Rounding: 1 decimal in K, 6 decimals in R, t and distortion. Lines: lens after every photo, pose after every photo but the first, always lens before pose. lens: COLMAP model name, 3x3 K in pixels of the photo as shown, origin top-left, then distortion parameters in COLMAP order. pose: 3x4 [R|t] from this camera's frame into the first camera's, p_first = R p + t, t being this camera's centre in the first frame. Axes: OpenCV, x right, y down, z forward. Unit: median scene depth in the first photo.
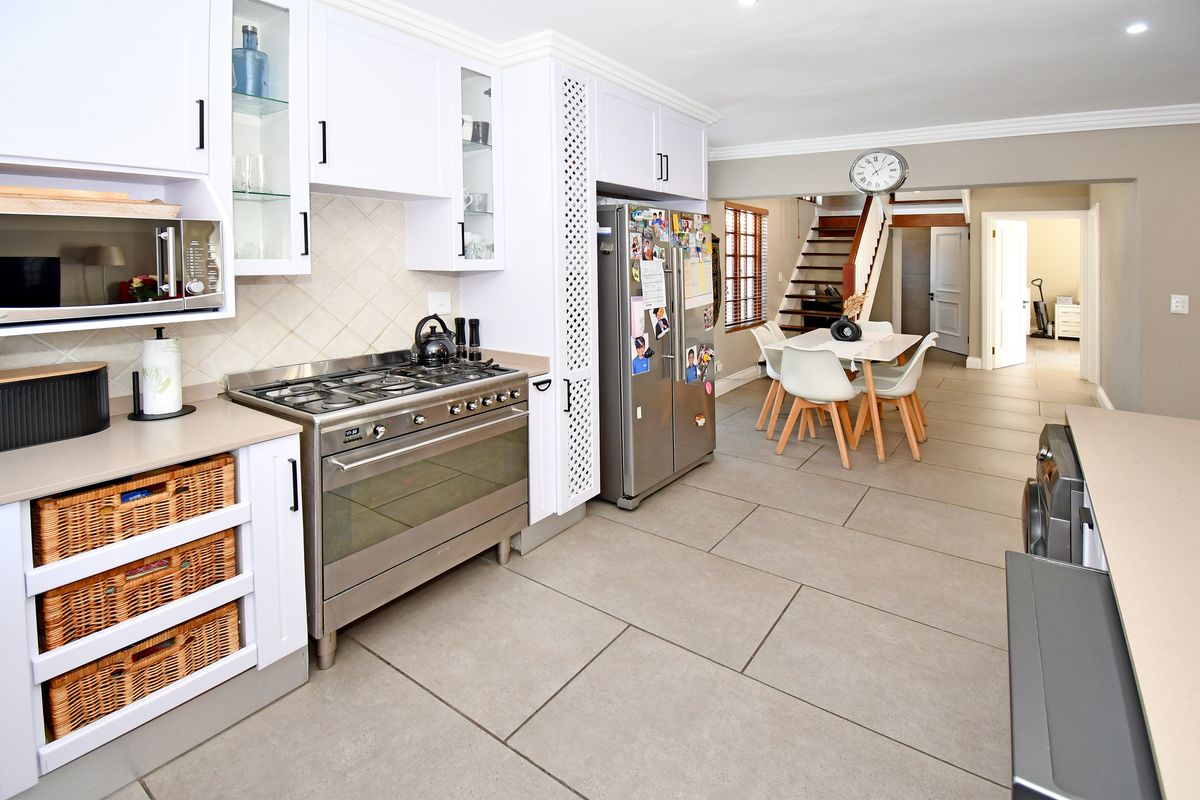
lens RADIAL K [[569.2, 0, 598.5], [0, 569.2, 252.0], [0, 0, 1]] dist [0.000500, 0.000046]
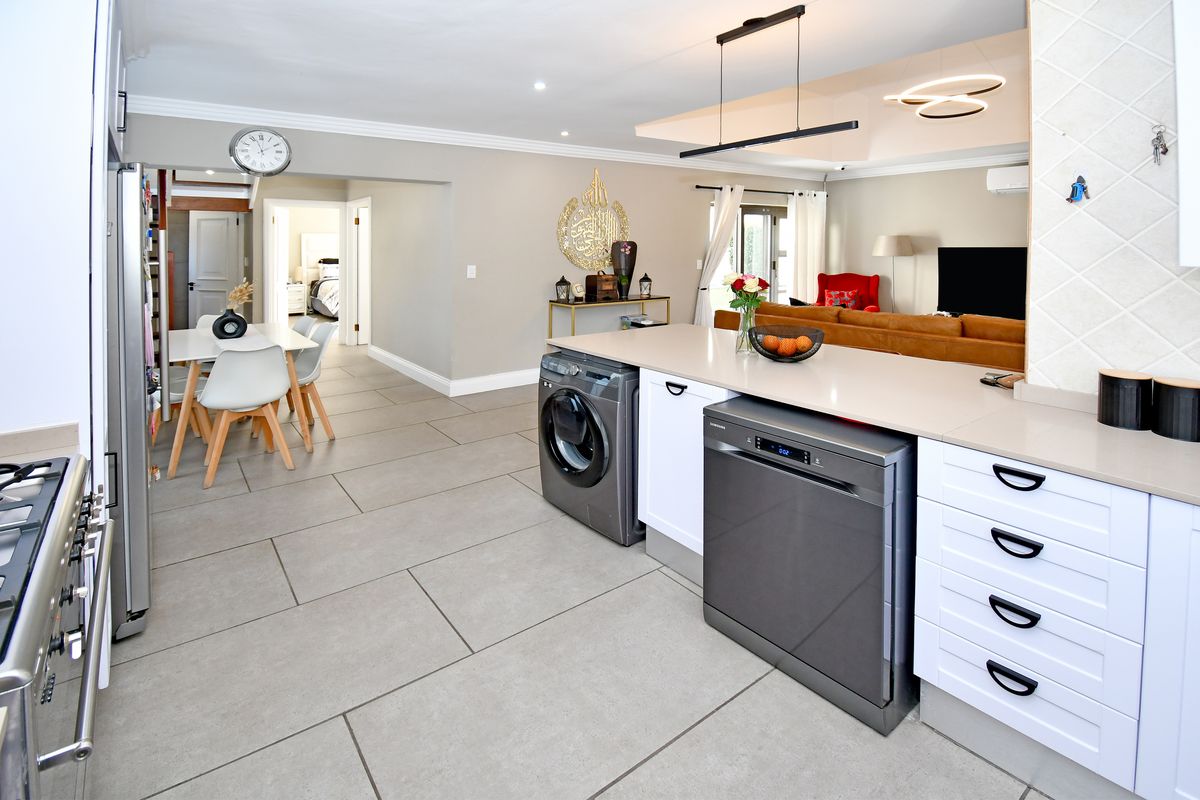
lens RADIAL K [[616.2, 0, 553.6], [0, 616.2, 255.8], [0, 0, 1]] dist [-0.001688, -0.000653]
pose [[0.325984, -0.035314, 0.944715, -0.343728], [0.008644, 0.999372, 0.034374, -0.001282], [-0.945336, -0.003040, 0.326084, 0.247022]]
